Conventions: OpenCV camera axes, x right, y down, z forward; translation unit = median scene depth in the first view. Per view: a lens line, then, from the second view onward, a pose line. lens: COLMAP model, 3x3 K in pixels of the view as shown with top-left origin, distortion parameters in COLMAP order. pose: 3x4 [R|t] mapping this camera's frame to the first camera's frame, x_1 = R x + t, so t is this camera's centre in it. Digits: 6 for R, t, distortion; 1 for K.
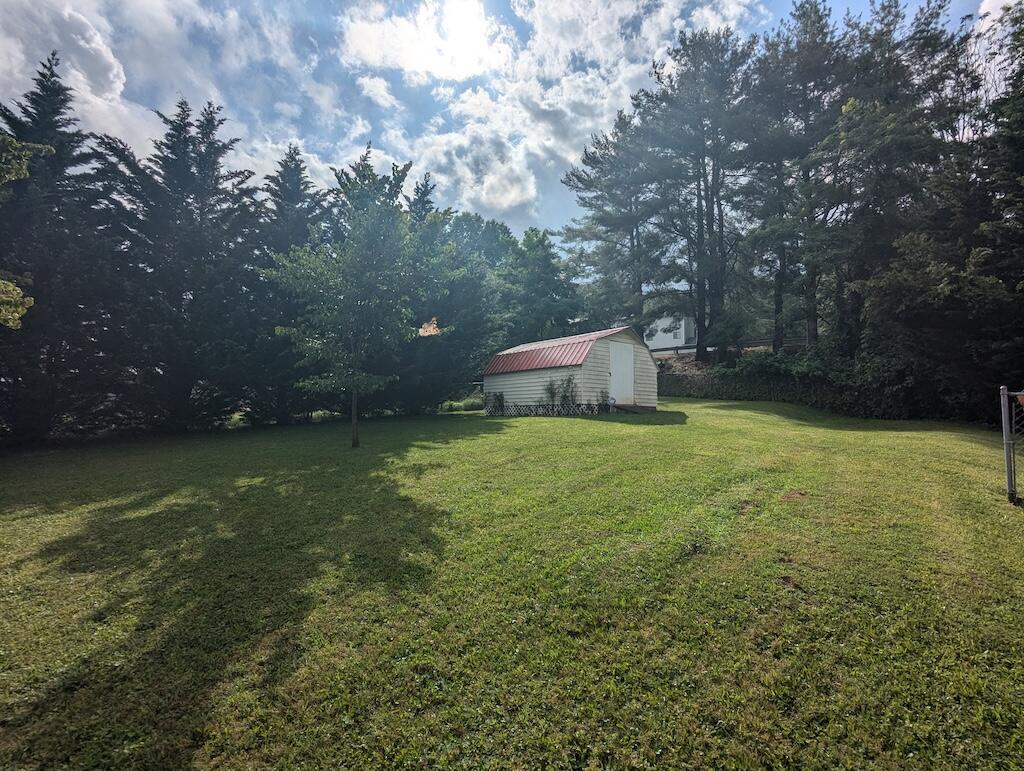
lens RADIAL K [[488.5, 0, 509.7], [0, 488.5, 383.0], [0, 0, 1]] dist [-0.001887, 0.007779]
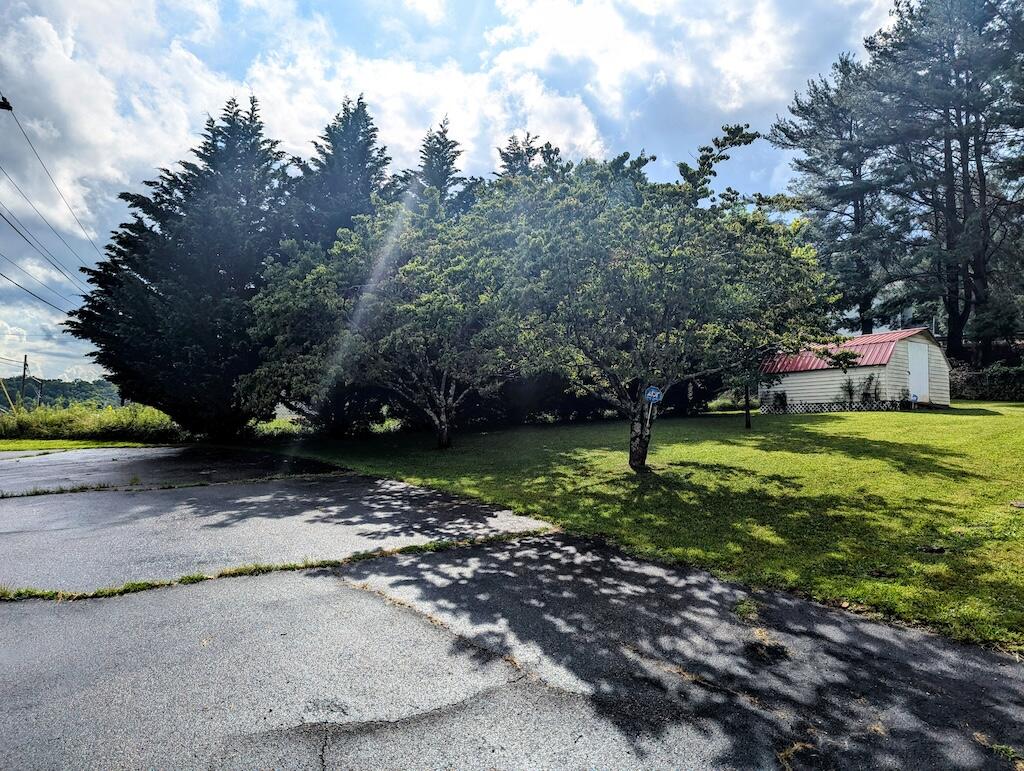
lens RADIAL K [[741.6, 0, 516.2], [0, 741.6, 379.7], [0, 0, 1]] dist [0.073774, -0.036315]
pose [[0.996528, -0.003265, -0.083191, -0.357049], [0.002182, 0.999912, -0.013104, 0.011590], [0.083227, 0.012877, 0.996447, -0.488063]]
